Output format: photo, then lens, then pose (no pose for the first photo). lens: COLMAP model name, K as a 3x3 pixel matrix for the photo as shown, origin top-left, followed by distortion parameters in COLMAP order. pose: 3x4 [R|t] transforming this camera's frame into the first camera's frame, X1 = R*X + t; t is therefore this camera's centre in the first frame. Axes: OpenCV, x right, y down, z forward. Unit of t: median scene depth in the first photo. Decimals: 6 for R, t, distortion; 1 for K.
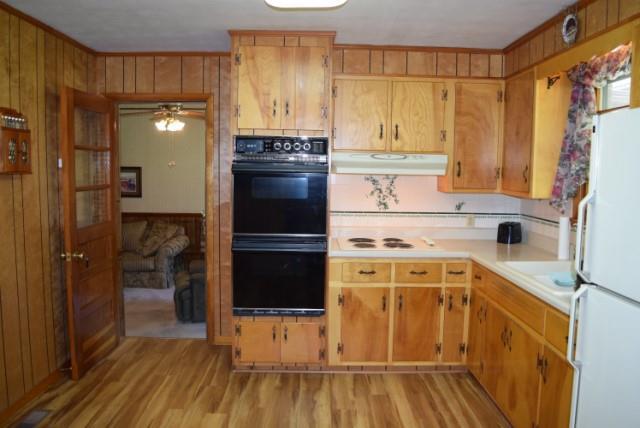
lens RADIAL K [[505.8, 0, 321.9], [0, 505.8, 214.0], [0, 0, 1]] dist [-0.070608, 0.001116]
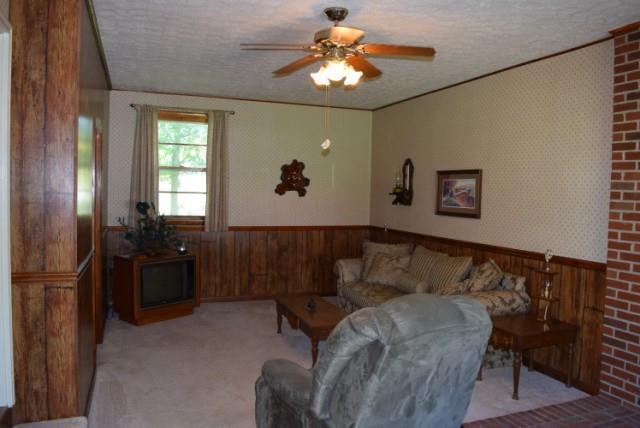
lens RADIAL K [[505.8, 0, 321.9], [0, 505.8, 214.0], [0, 0, 1]] dist [-0.070608, 0.001116]
pose [[0.341717, 0.036180, -0.939106, 0.156010], [-0.103357, 0.994644, 0.000711, -0.019143], [0.934102, 0.096820, 0.343626, 0.606600]]
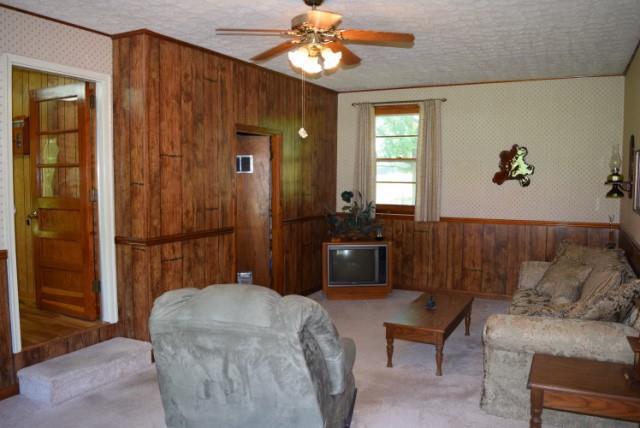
lens RADIAL K [[505.8, 0, 321.9], [0, 505.8, 214.0], [0, 0, 1]] dist [-0.070608, 0.001116]
pose [[-0.461839, 0.050596, -0.885519, 0.131277], [-0.092917, 0.990118, 0.105033, -0.053394], [0.882083, 0.130789, -0.452574, 0.937778]]
